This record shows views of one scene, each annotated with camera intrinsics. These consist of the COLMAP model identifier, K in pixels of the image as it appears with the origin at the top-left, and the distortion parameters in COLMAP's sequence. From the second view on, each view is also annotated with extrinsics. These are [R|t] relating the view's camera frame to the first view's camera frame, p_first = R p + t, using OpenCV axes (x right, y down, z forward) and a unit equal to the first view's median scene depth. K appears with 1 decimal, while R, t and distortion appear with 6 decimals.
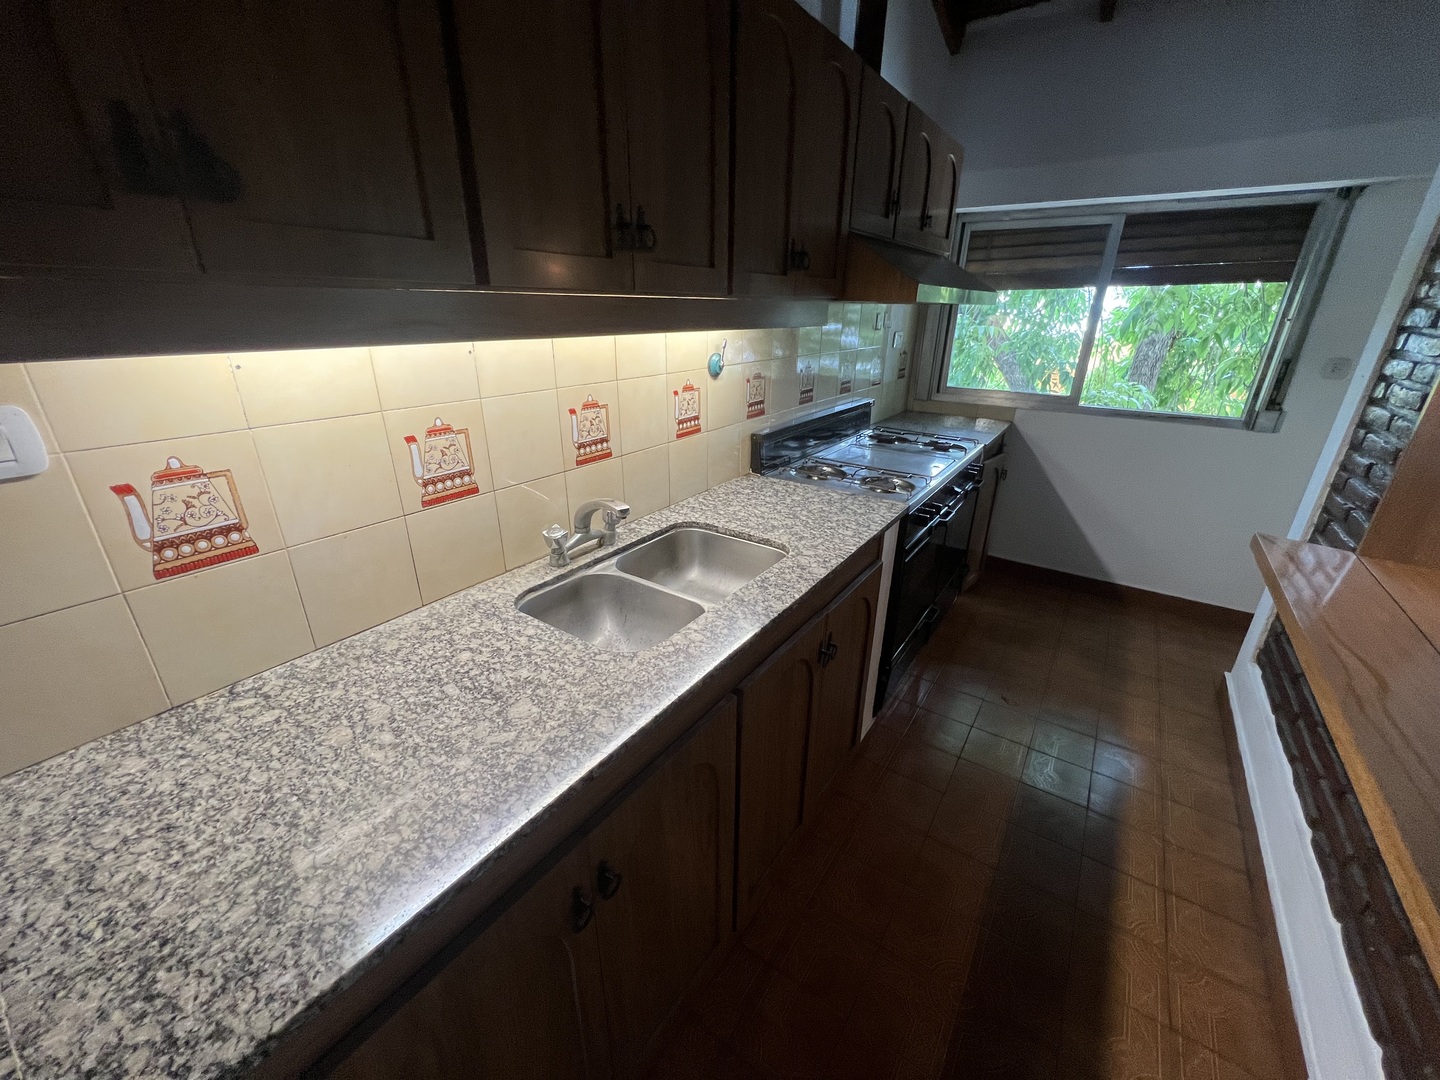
lens RADIAL K [[573.7, 0, 722.1], [0, 573.7, 542.3], [0, 0, 1]] dist [-0.000244, 0.000185]
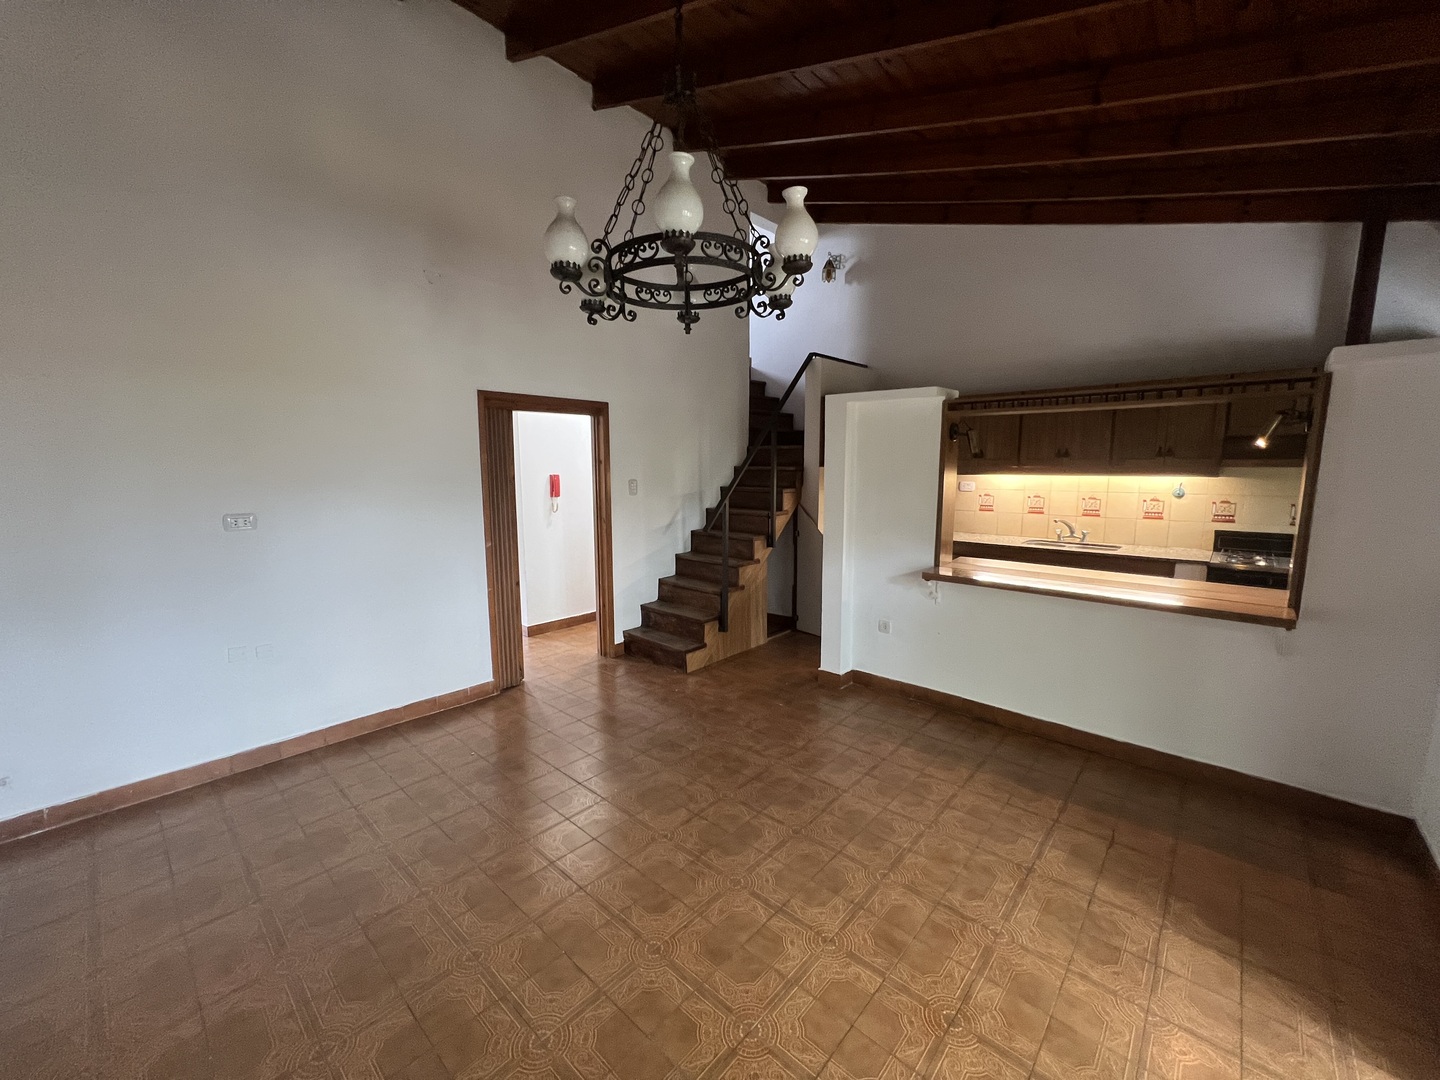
lens RADIAL K [[573.7, 0, 722.1], [0, 573.7, 542.3], [0, 0, 1]] dist [-0.000244, 0.000185]
pose [[-0.132407, 0.122965, -0.983539, 3.095303], [-0.375700, 0.912007, 0.164600, 0.224127], [0.917234, 0.391310, -0.074558, -0.534284]]
